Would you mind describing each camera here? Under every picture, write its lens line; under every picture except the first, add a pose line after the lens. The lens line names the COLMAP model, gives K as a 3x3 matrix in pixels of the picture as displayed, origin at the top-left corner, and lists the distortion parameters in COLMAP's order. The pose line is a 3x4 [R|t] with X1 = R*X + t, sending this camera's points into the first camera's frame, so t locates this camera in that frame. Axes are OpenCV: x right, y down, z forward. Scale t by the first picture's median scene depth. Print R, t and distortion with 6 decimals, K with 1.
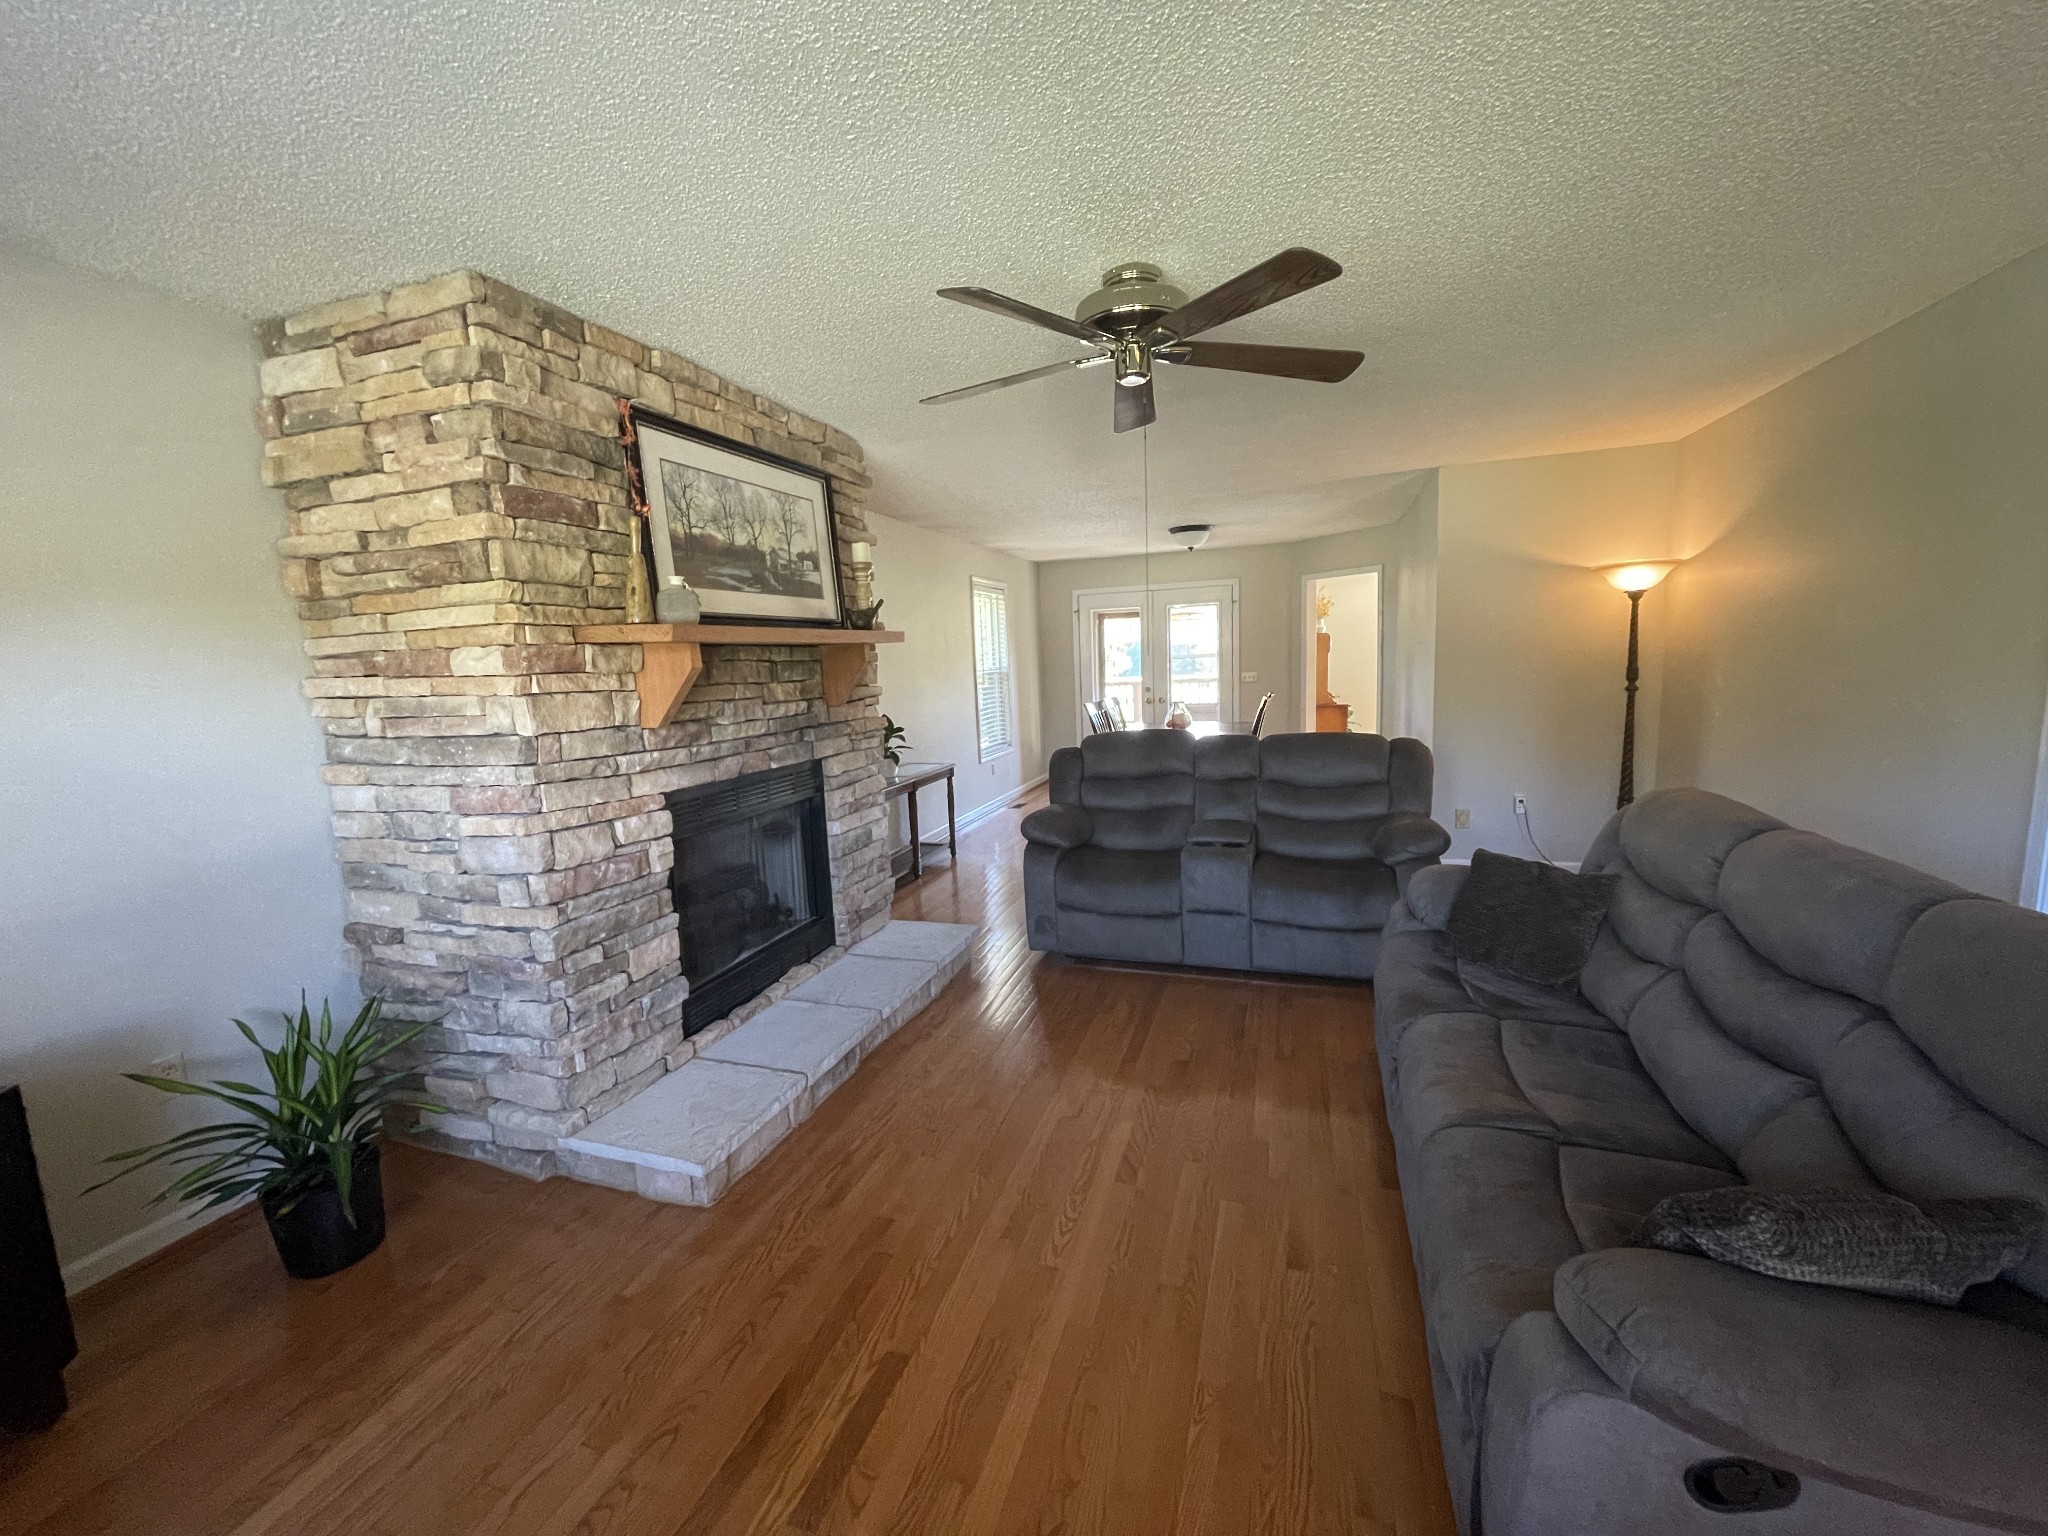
lens RADIAL K [[831.9, 0, 1019.7], [0, 831.9, 777.9], [0, 0, 1]] dist [0.002822, 0.000231]
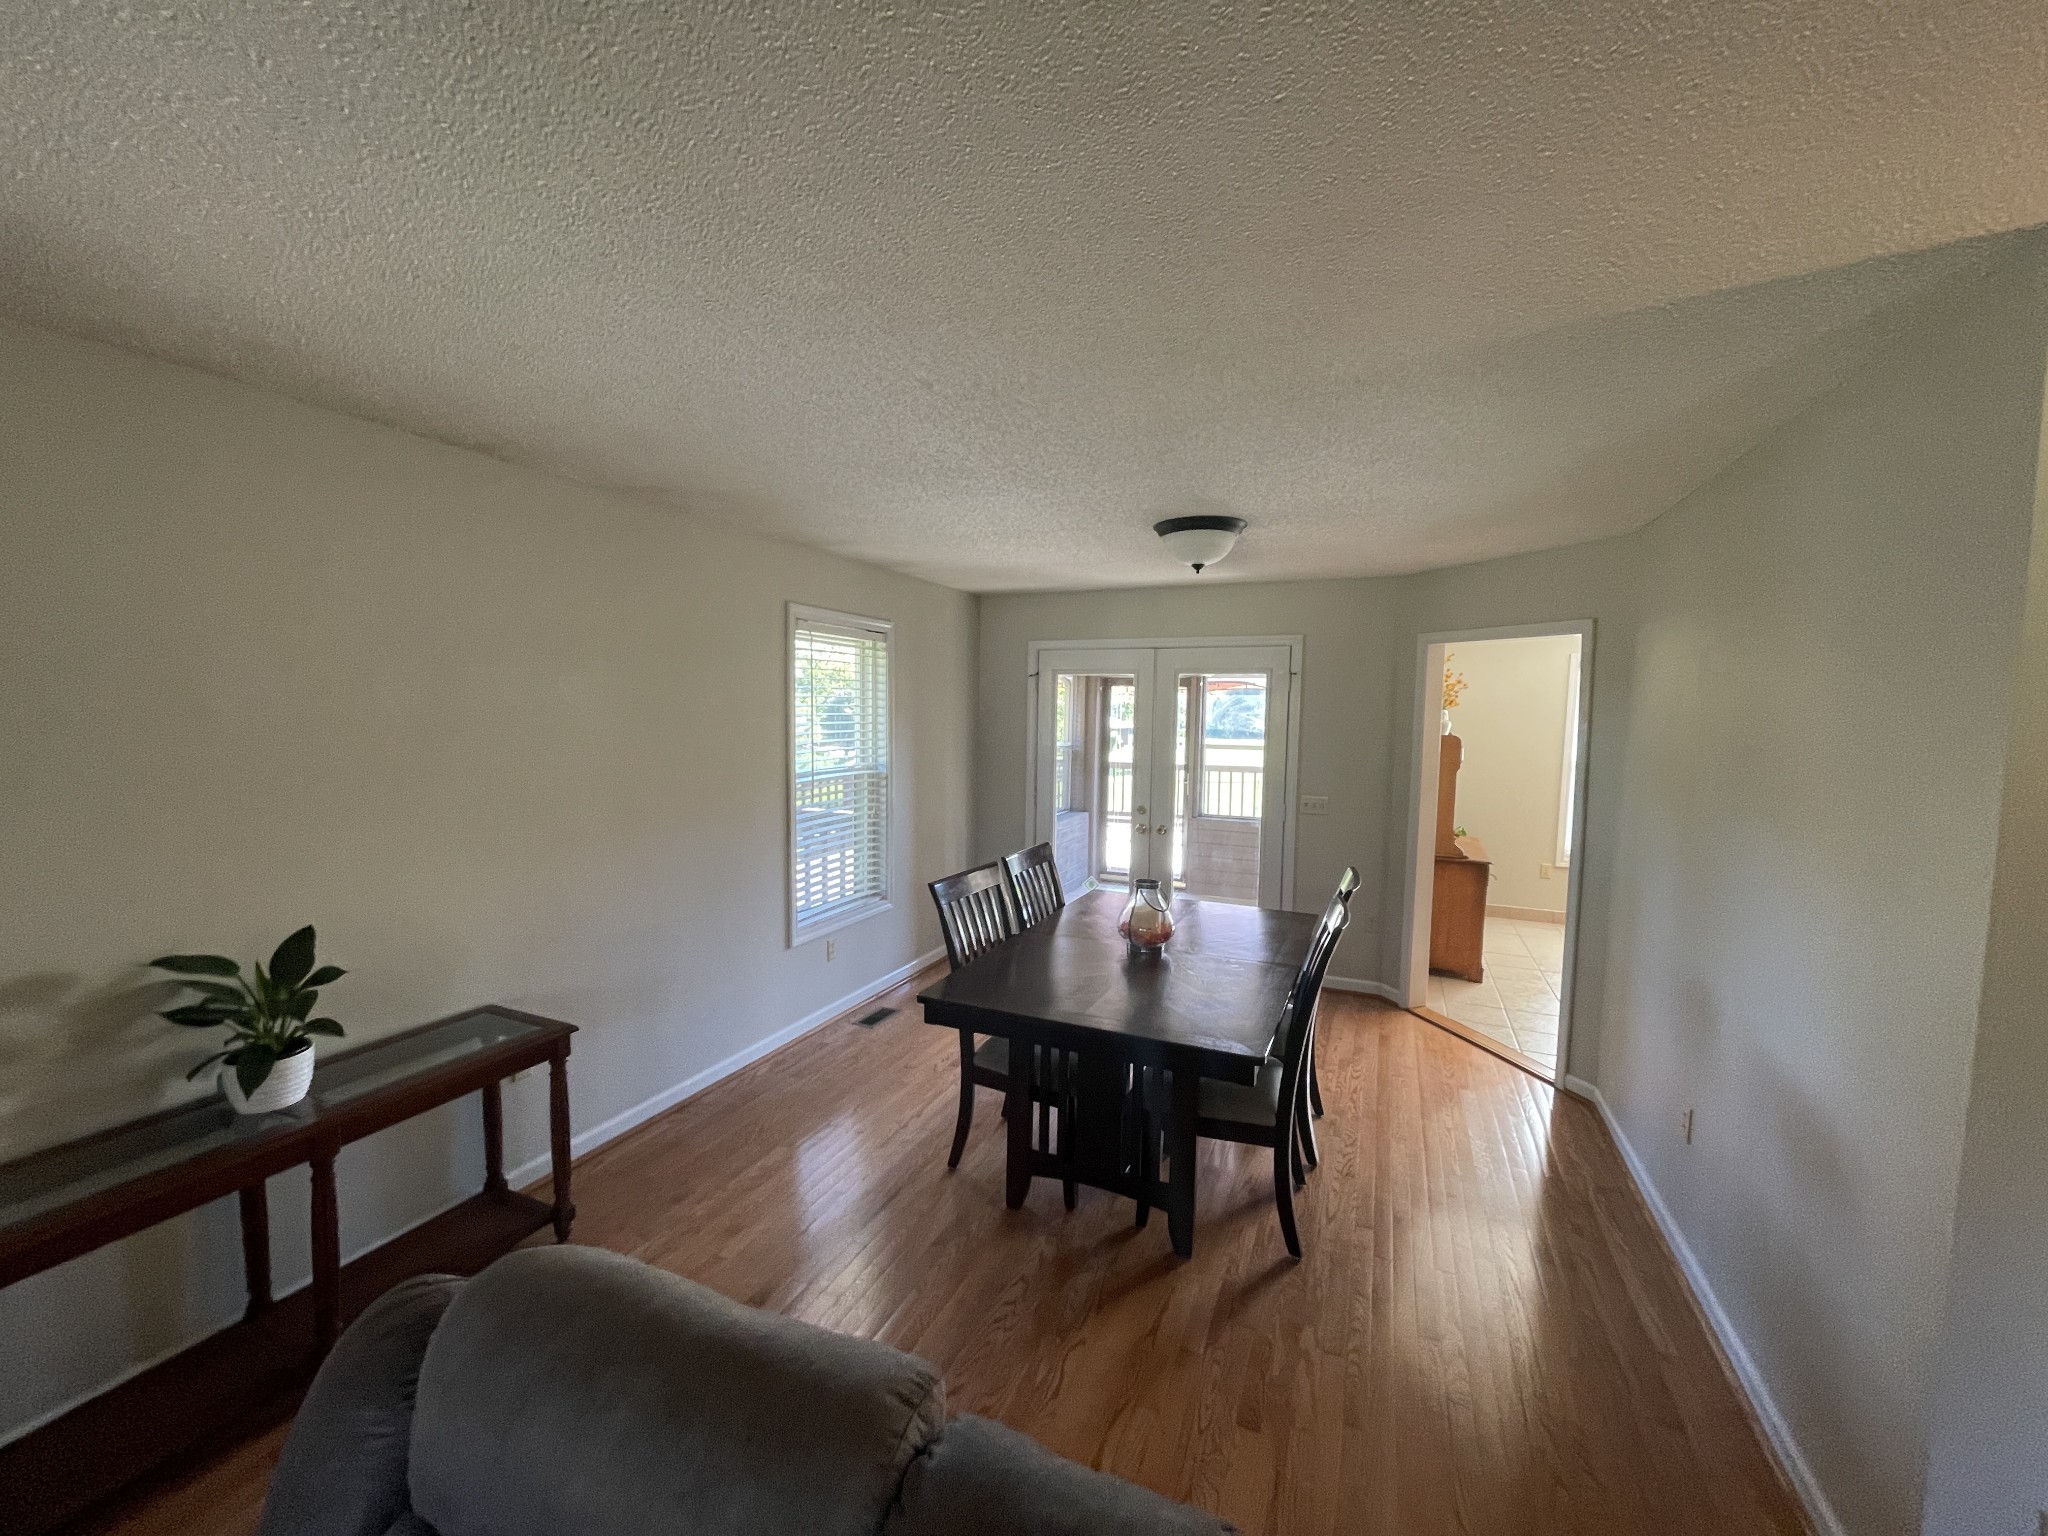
lens RADIAL K [[831.9, 0, 1022.3], [0, 831.9, 772.7], [0, 0, 1]] dist [0.002822, 0.000231]
pose [[0.994708, 0.062627, -0.081453, 0.231681], [-0.067945, 0.995619, -0.064239, -0.179576], [0.077073, 0.069433, 0.994605, 0.793482]]
